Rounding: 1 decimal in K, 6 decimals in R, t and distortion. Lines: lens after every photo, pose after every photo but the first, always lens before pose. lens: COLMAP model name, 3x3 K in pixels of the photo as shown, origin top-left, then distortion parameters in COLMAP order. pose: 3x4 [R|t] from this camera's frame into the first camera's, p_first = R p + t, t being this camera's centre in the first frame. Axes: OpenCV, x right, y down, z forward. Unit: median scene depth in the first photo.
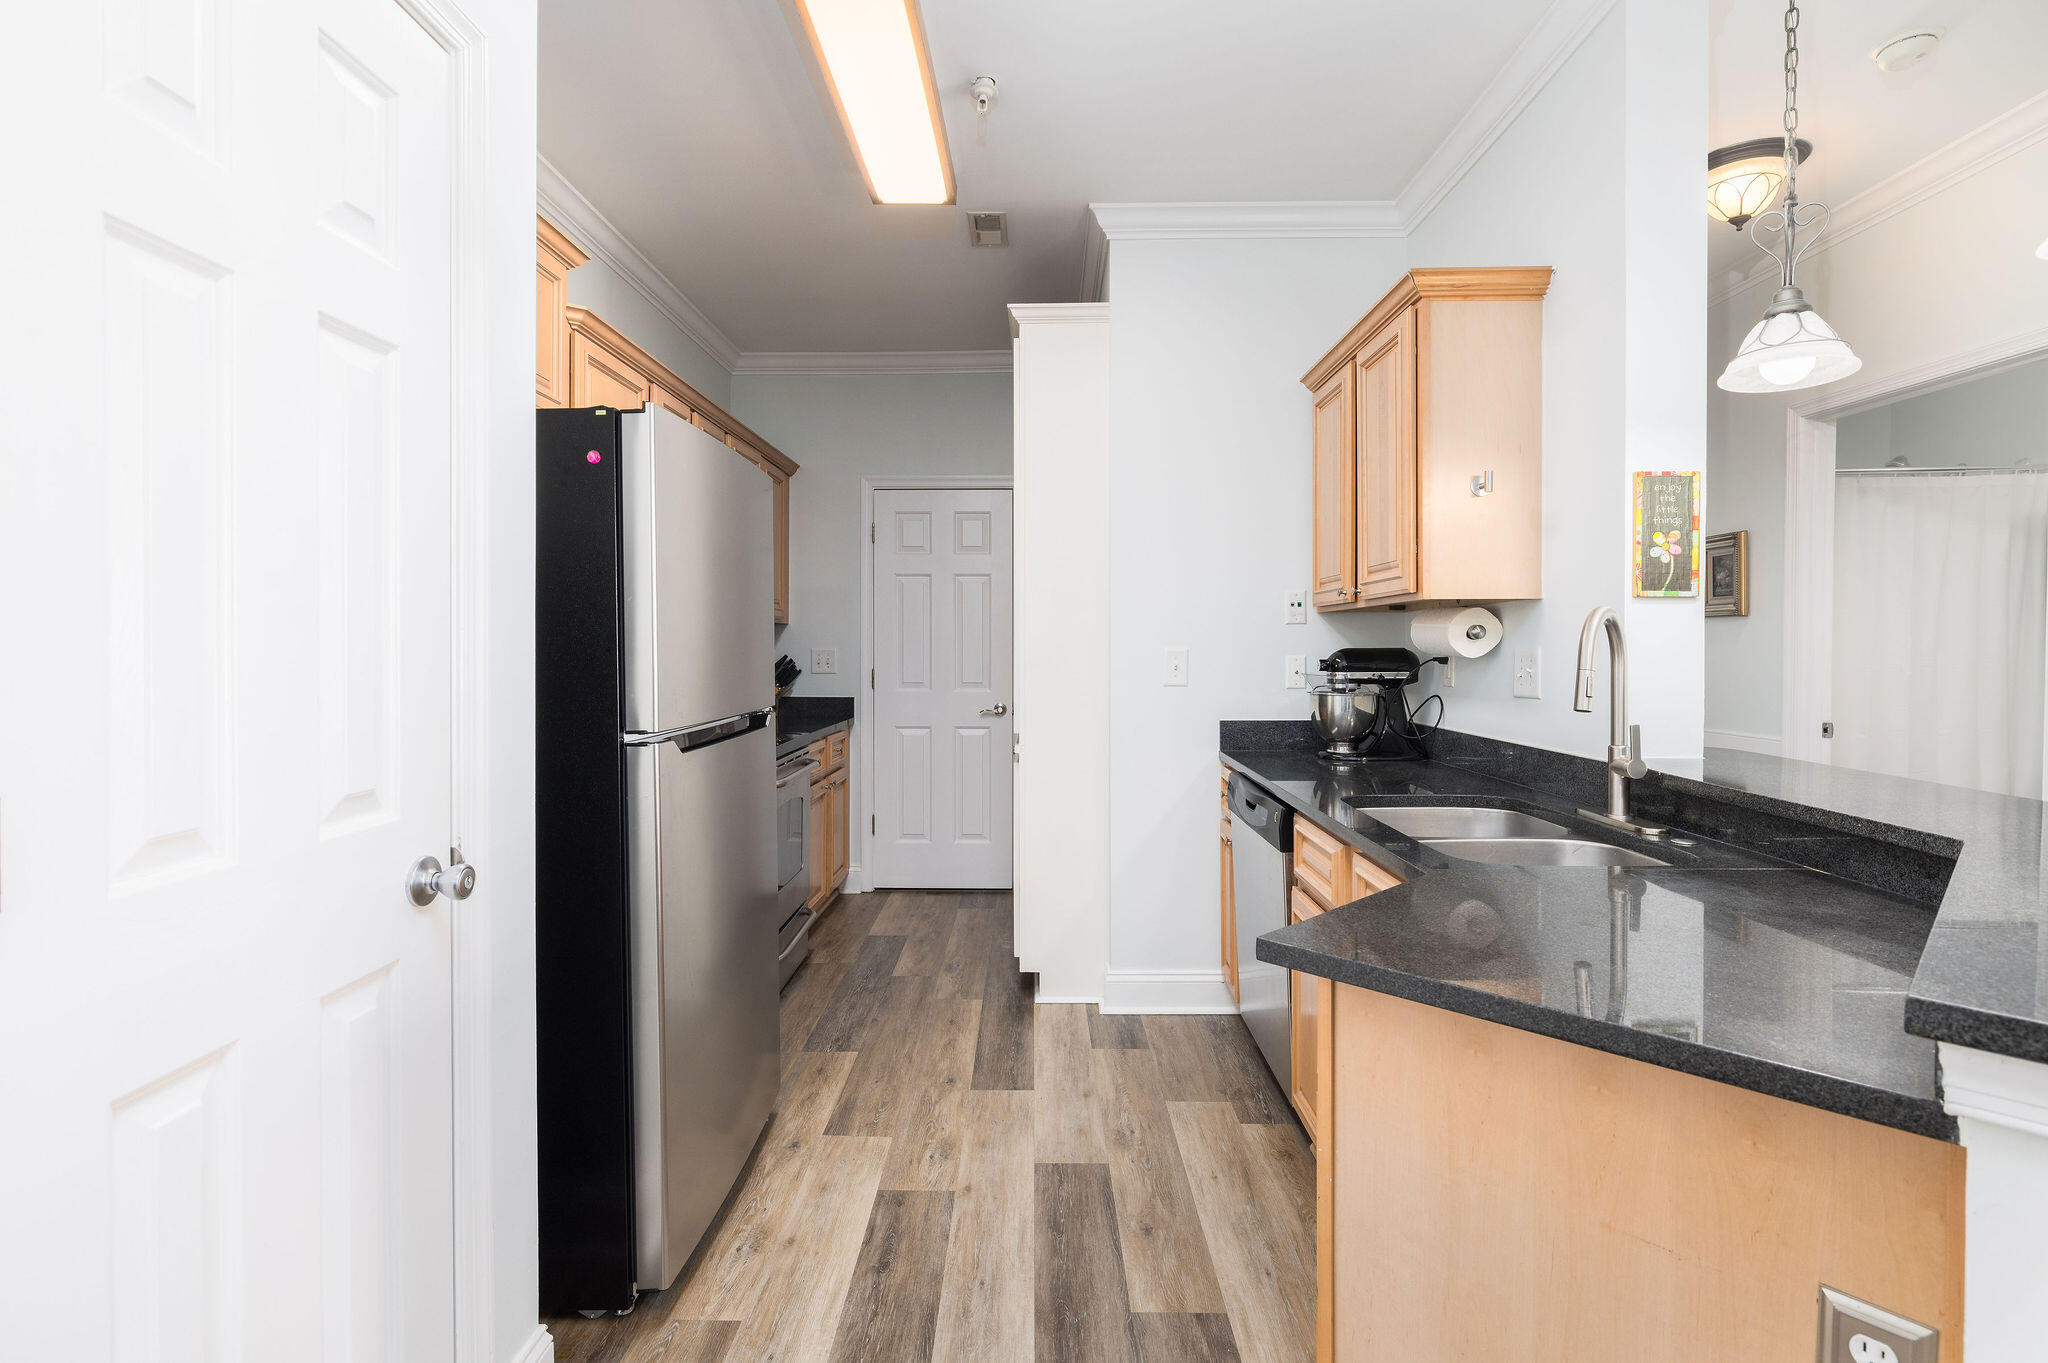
lens RADIAL K [[974.4, 0, 1019.9], [0, 974.4, 660.5], [0, 0, 1]] dist [-0.024870, -0.000105]
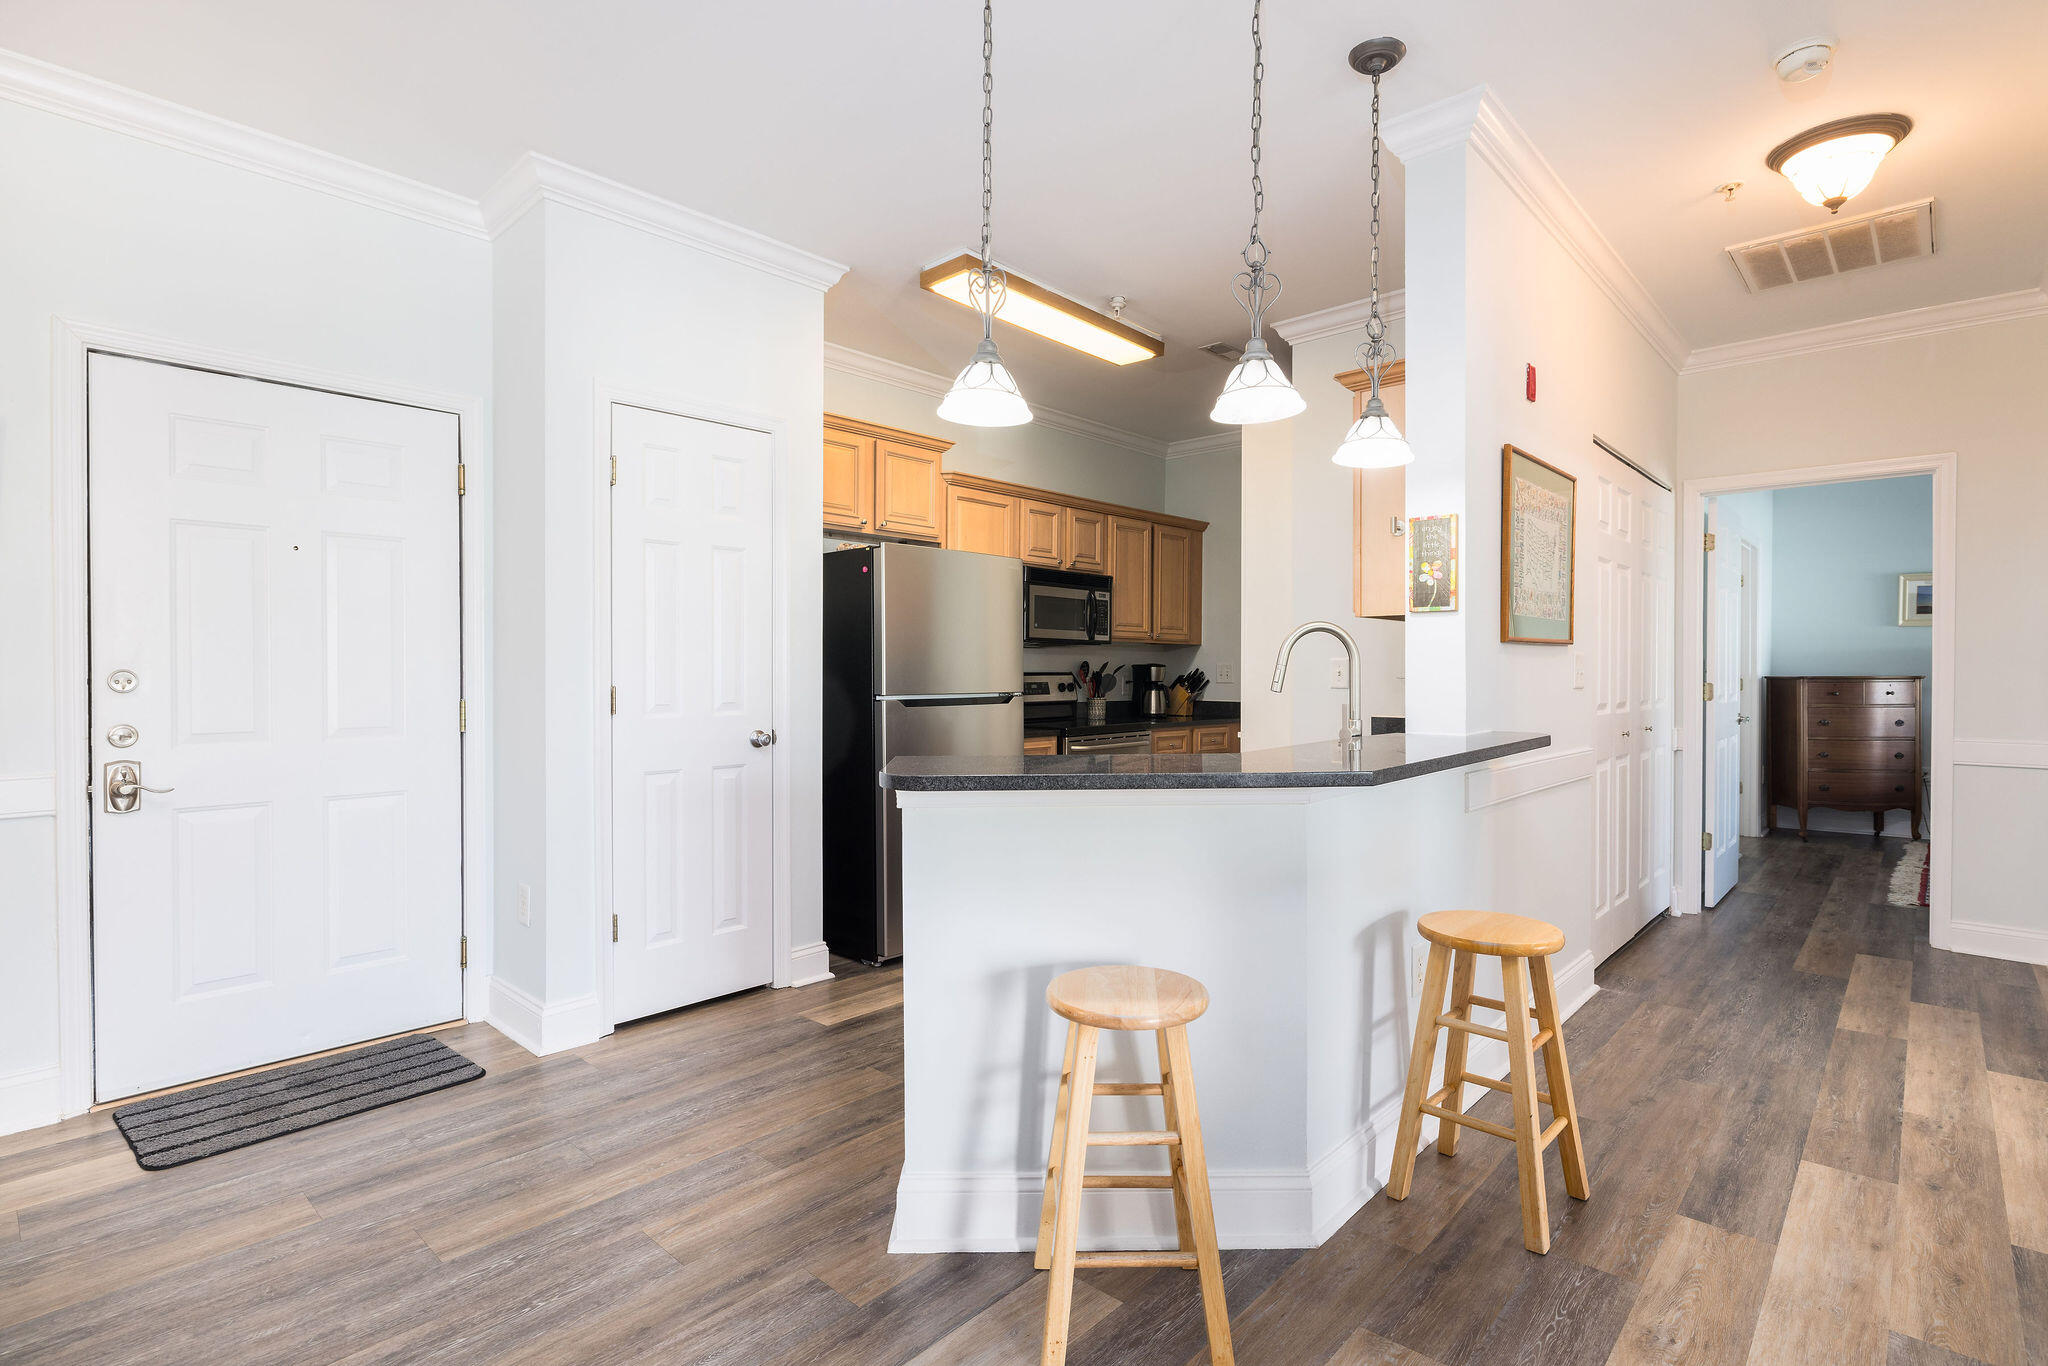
lens RADIAL K [[974.4, 0, 1017.2], [0, 974.4, 676.2], [0, 0, 1]] dist [-0.024870, -0.000105]
pose [[0.741413, 0.006349, -0.671018, 1.140980], [-0.009709, 0.999952, -0.001266, 0.029624], [0.670978, 0.007454, 0.741440, -0.360875]]
